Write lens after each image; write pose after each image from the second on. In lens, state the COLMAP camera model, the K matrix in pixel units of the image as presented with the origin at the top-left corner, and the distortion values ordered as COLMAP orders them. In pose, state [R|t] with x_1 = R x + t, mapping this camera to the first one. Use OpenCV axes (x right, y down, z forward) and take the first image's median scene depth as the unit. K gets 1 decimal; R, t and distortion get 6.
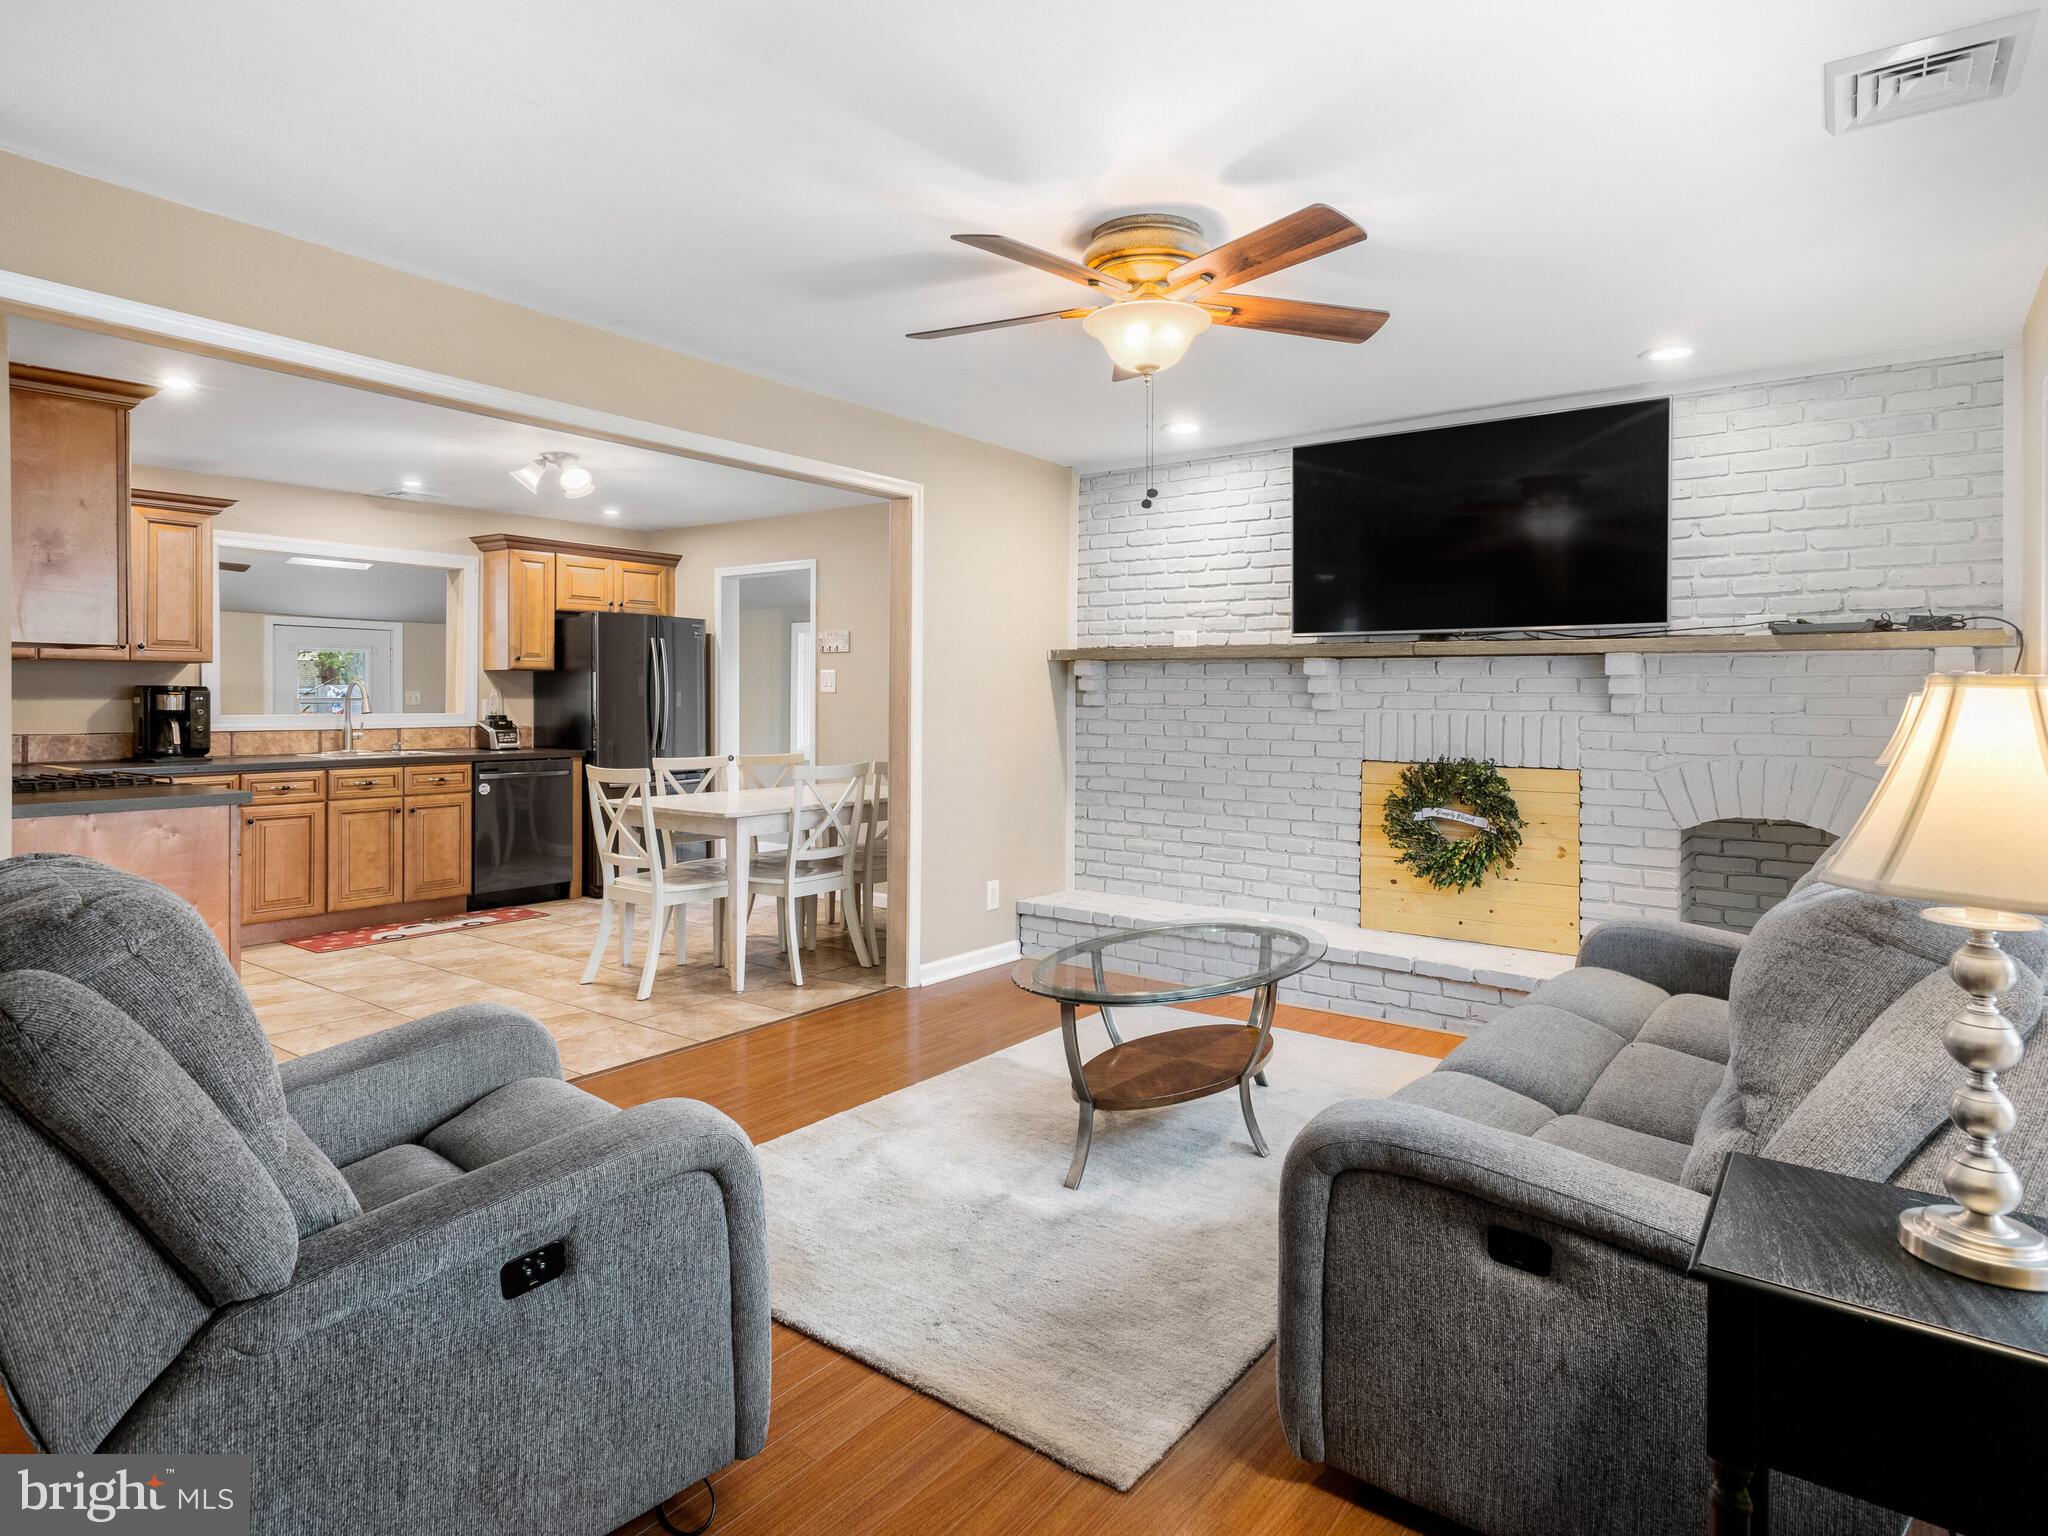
lens RADIAL K [[1142.4, 0, 1031.5], [0, 1142.4, 707.8], [0, 0, 1]] dist [0.009141, -0.000206]
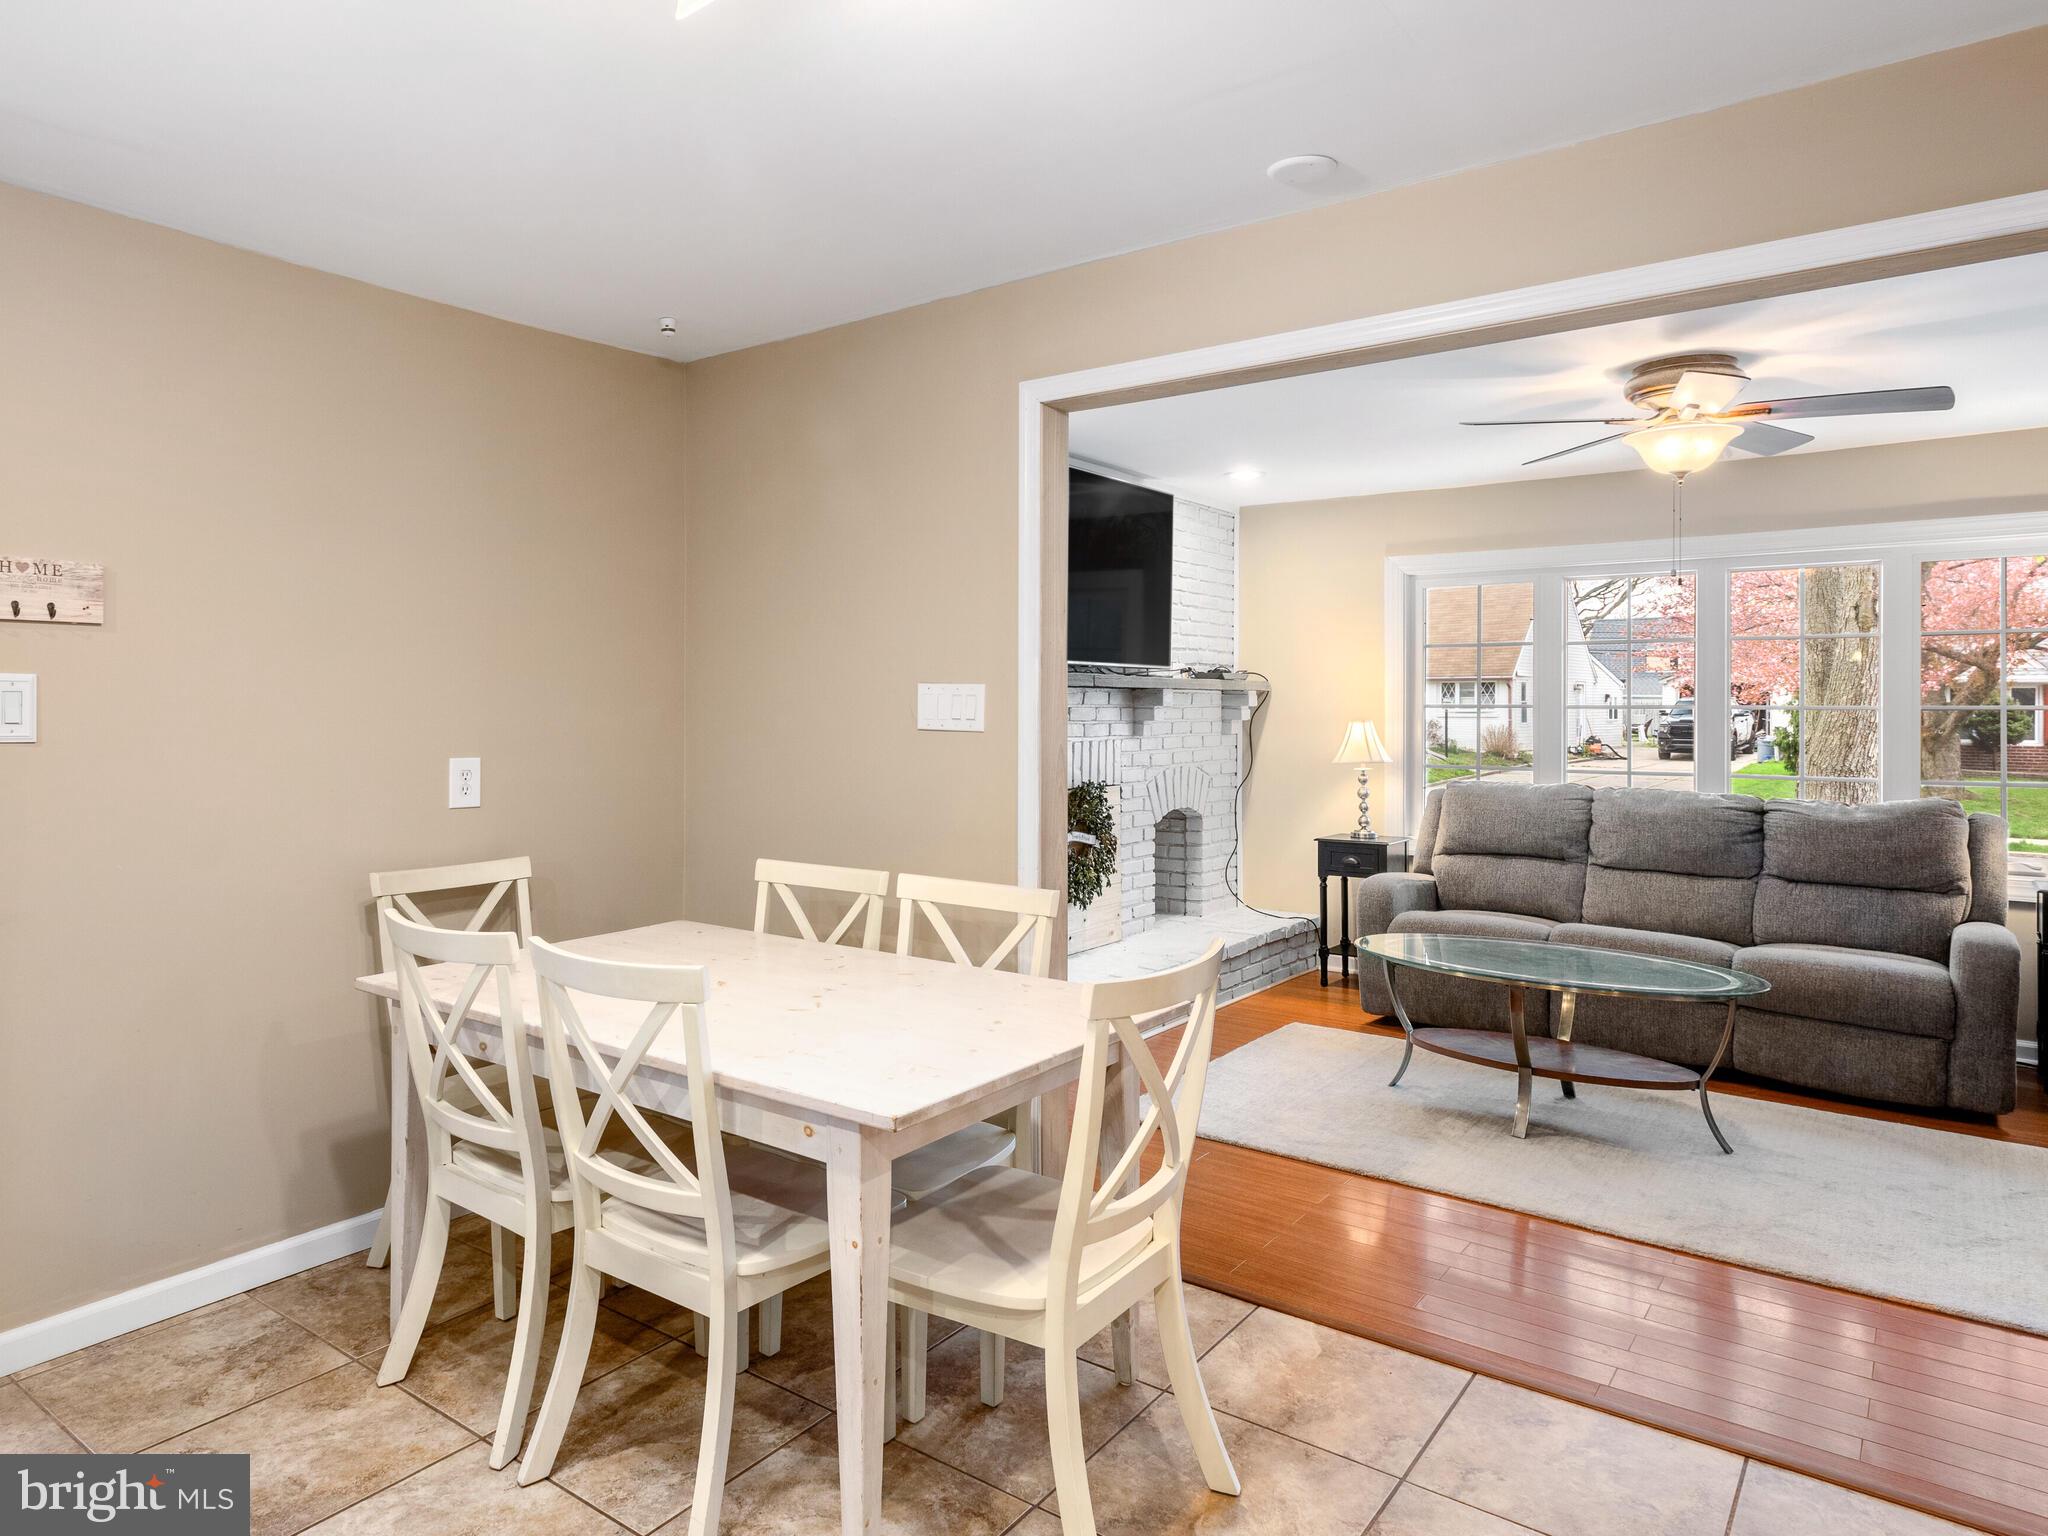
lens RADIAL K [[1281.0, 0, 954.1], [0, 1281.0, 679.9], [0, 0, 1]] dist [0.027360, -0.003619]
pose [[0.021668, 0.009915, 0.999716, -0.816097], [0.005043, 0.999937, -0.010027, -0.040289], [-0.999752, 0.005259, 0.021617, 1.078079]]
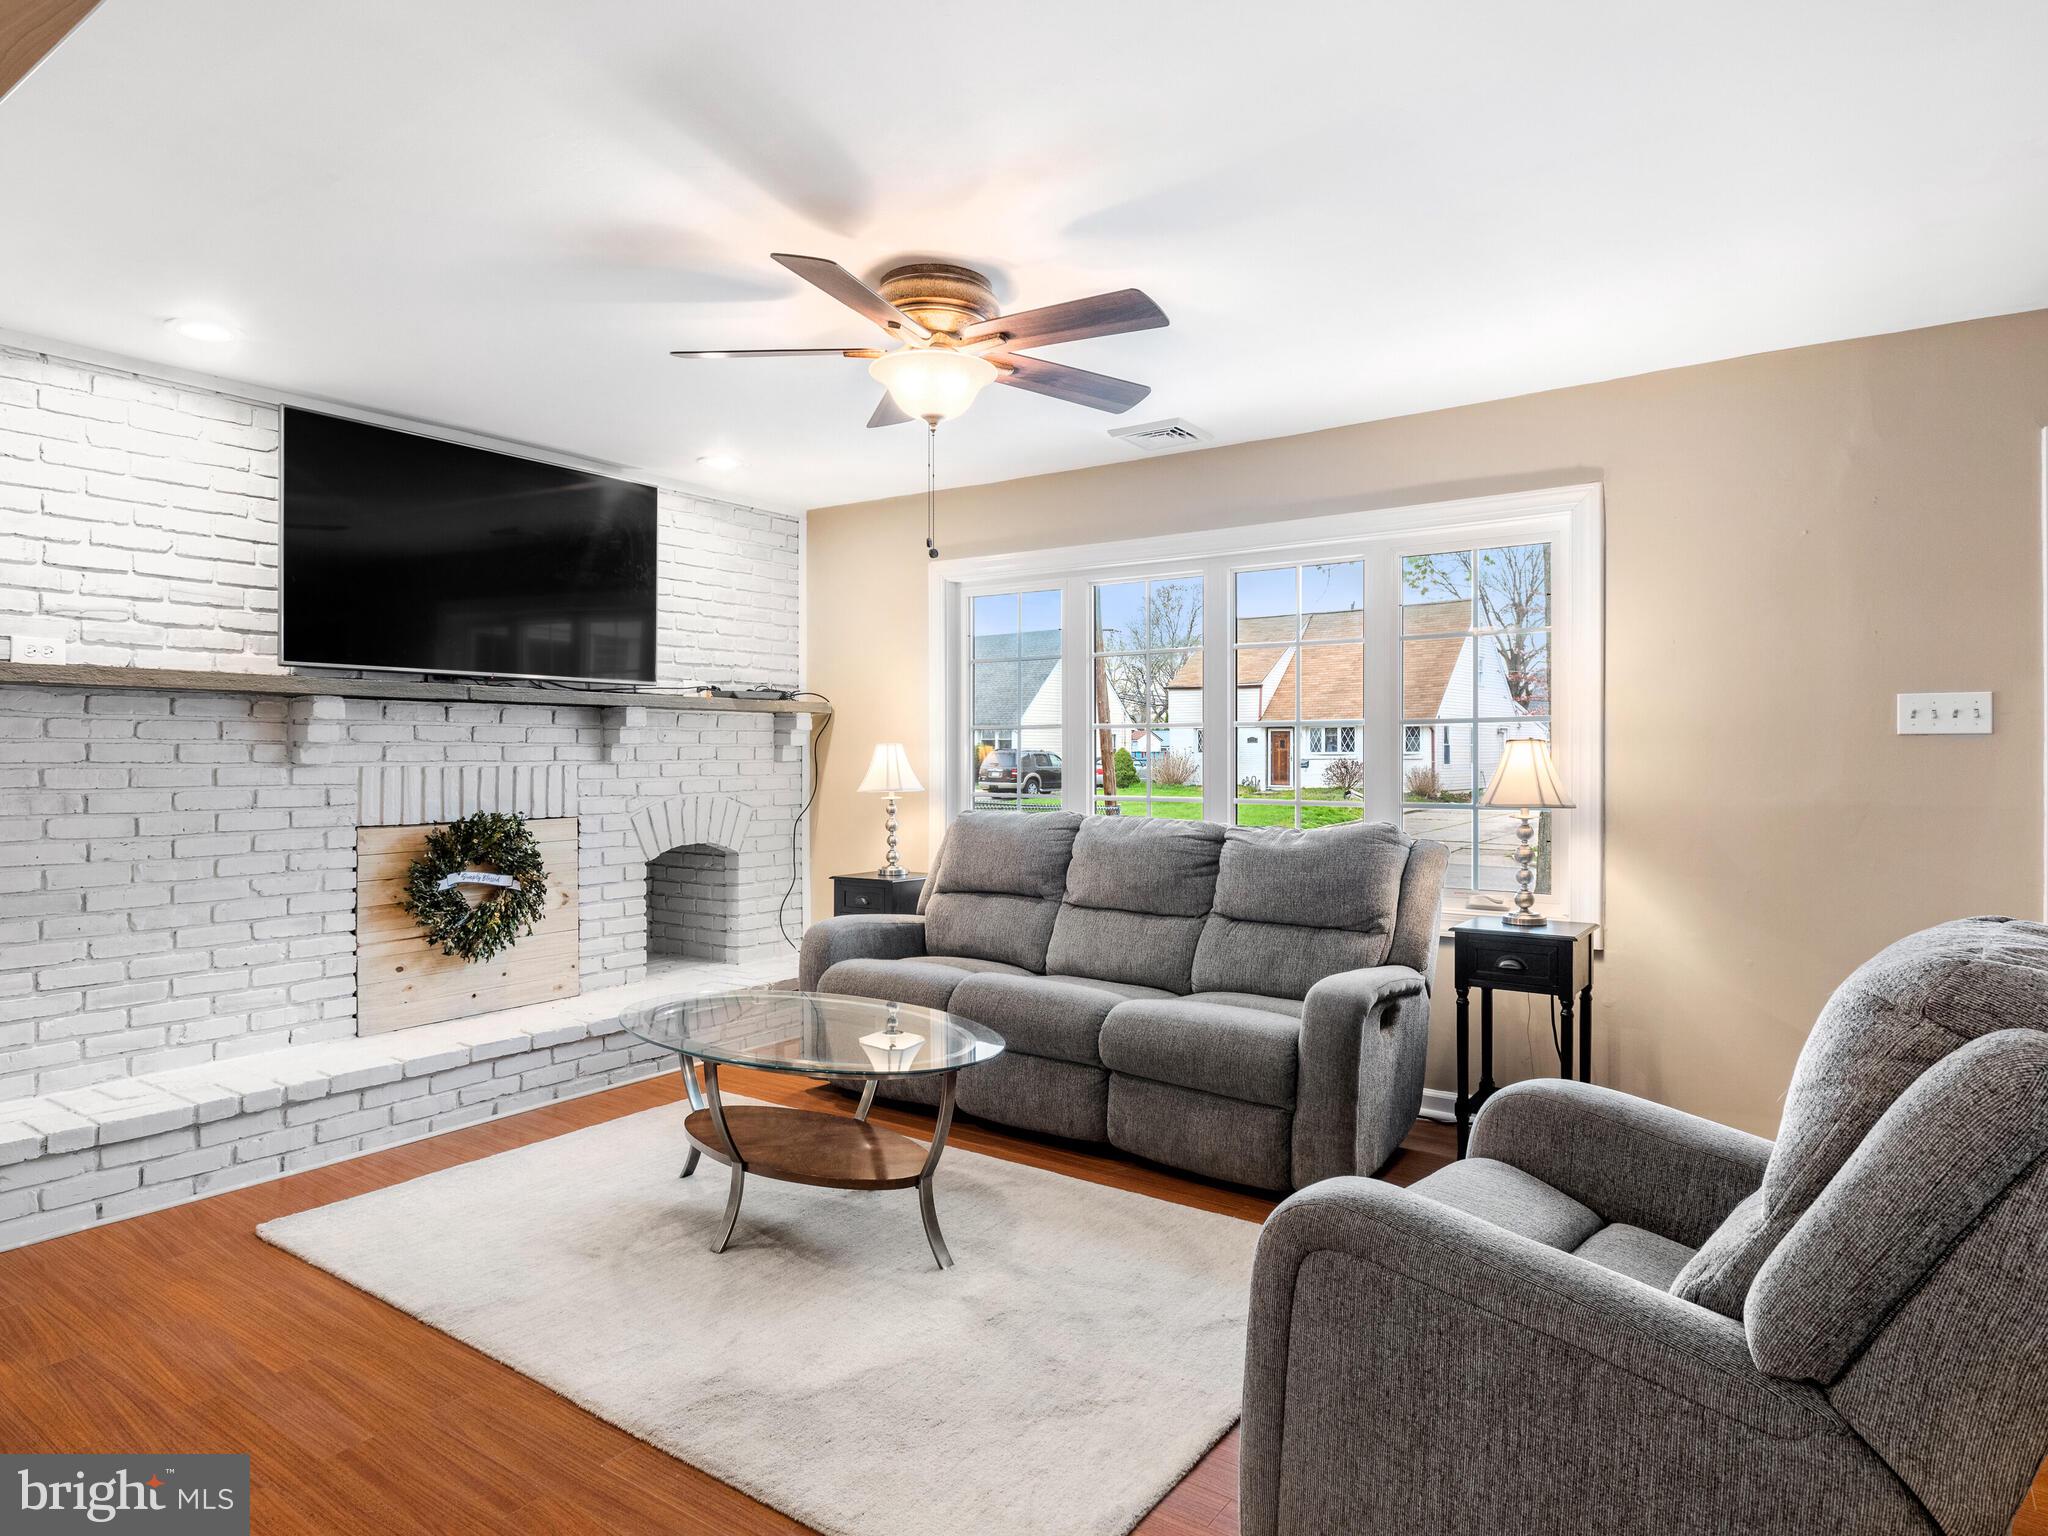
lens RADIAL K [[1194.1, 0, 1034.1], [0, 1194.1, 741.9], [0, 0, 1]] dist [0.006293, 0.001698]
pose [[-0.023570, -0.000097, 0.999722, -0.582293], [0.008370, 0.999965, 0.000294, -0.010262], [-0.999687, 0.008374, -0.023569, 0.573434]]
